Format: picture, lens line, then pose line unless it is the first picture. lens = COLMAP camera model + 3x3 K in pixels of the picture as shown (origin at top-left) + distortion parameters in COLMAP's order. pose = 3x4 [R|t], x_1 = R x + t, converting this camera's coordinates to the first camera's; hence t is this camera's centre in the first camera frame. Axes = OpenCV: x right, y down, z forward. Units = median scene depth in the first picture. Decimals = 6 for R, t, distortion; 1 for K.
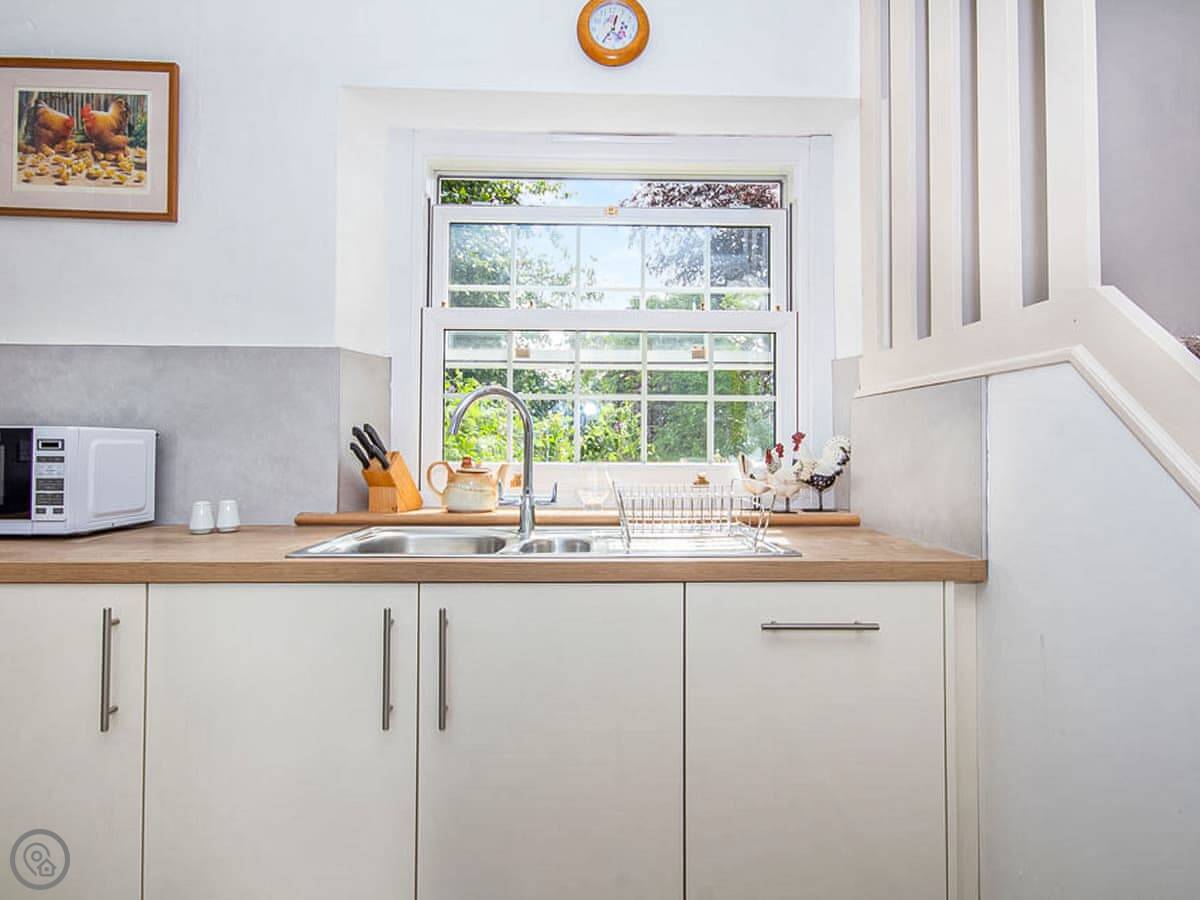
lens RADIAL K [[656.5, 0, 595.7], [0, 656.5, 439.7], [0, 0, 1]] dist [-0.001922, -0.002854]
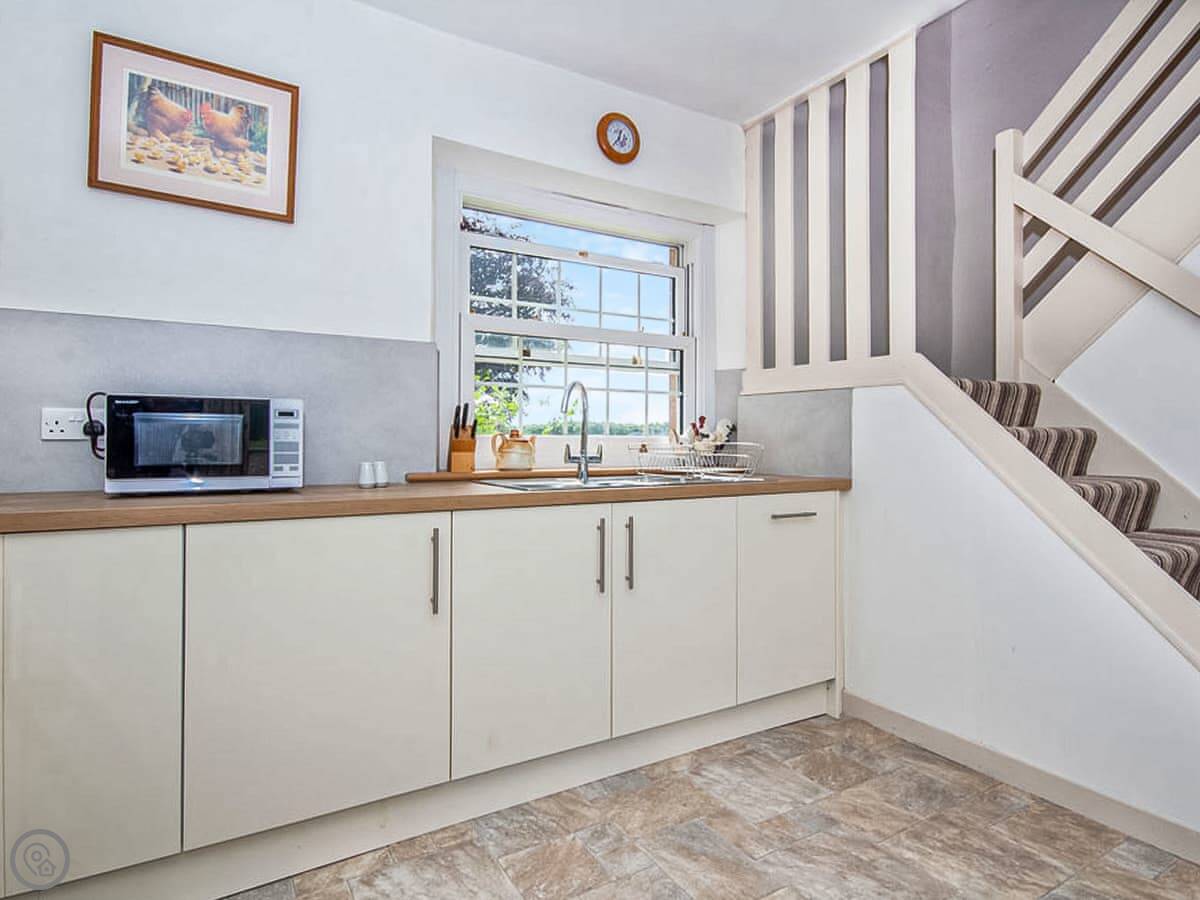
lens RADIAL K [[684.3, 0, 567.8], [0, 684.3, 437.7], [0, 0, 1]] dist [0.001468, 0.002378]
pose [[0.878033, 0.001749, 0.478596, -0.794969], [-0.006688, 0.999941, 0.008615, 0.030165], [-0.478553, -0.010765, 0.877993, -0.292765]]
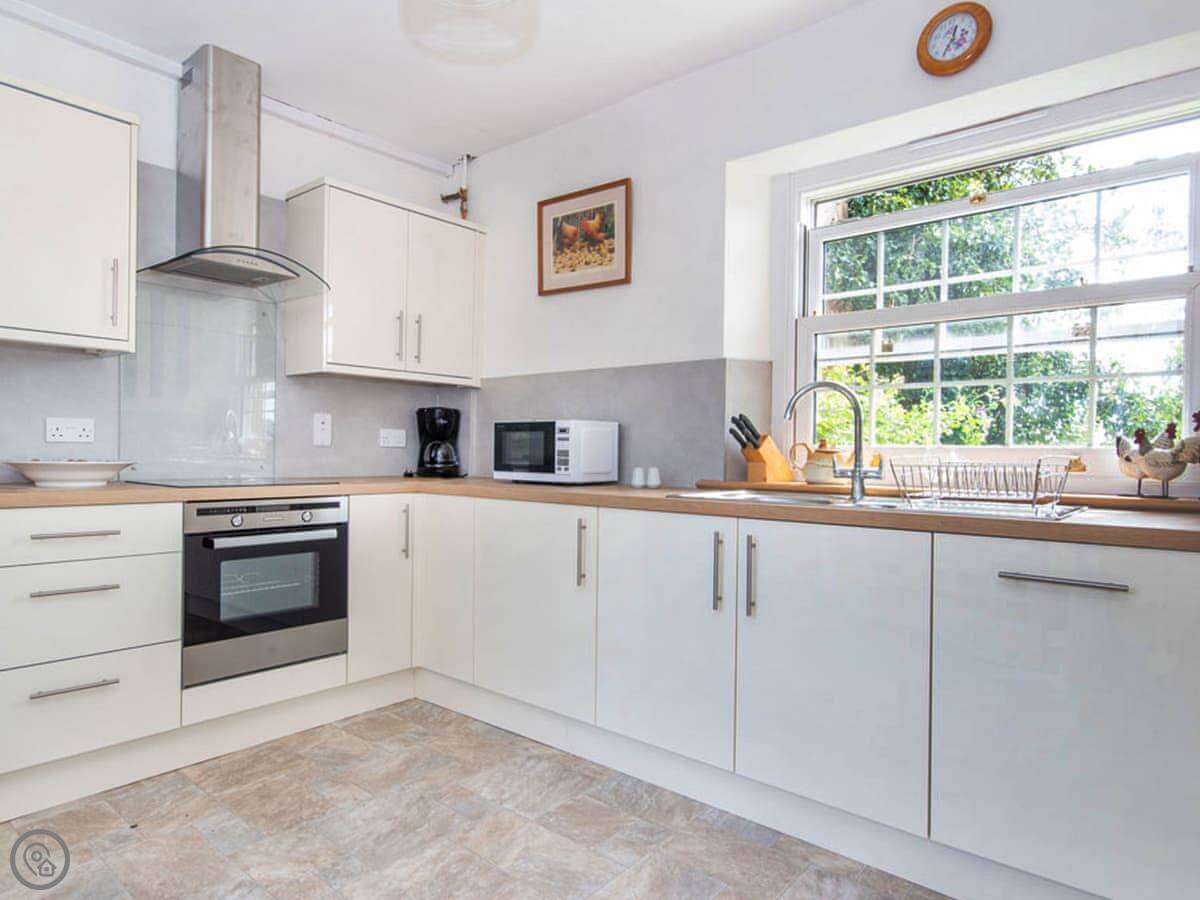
lens RADIAL K [[690.3, 0, 569.3], [0, 690.3, 462.6], [0, 0, 1]] dist [0.001569, 0.001100]
pose [[0.737505, 0.017769, -0.675108, 0.335096], [0.003918, 0.999524, 0.030587, 0.029247], [0.675330, -0.025203, 0.737085, -0.273312]]
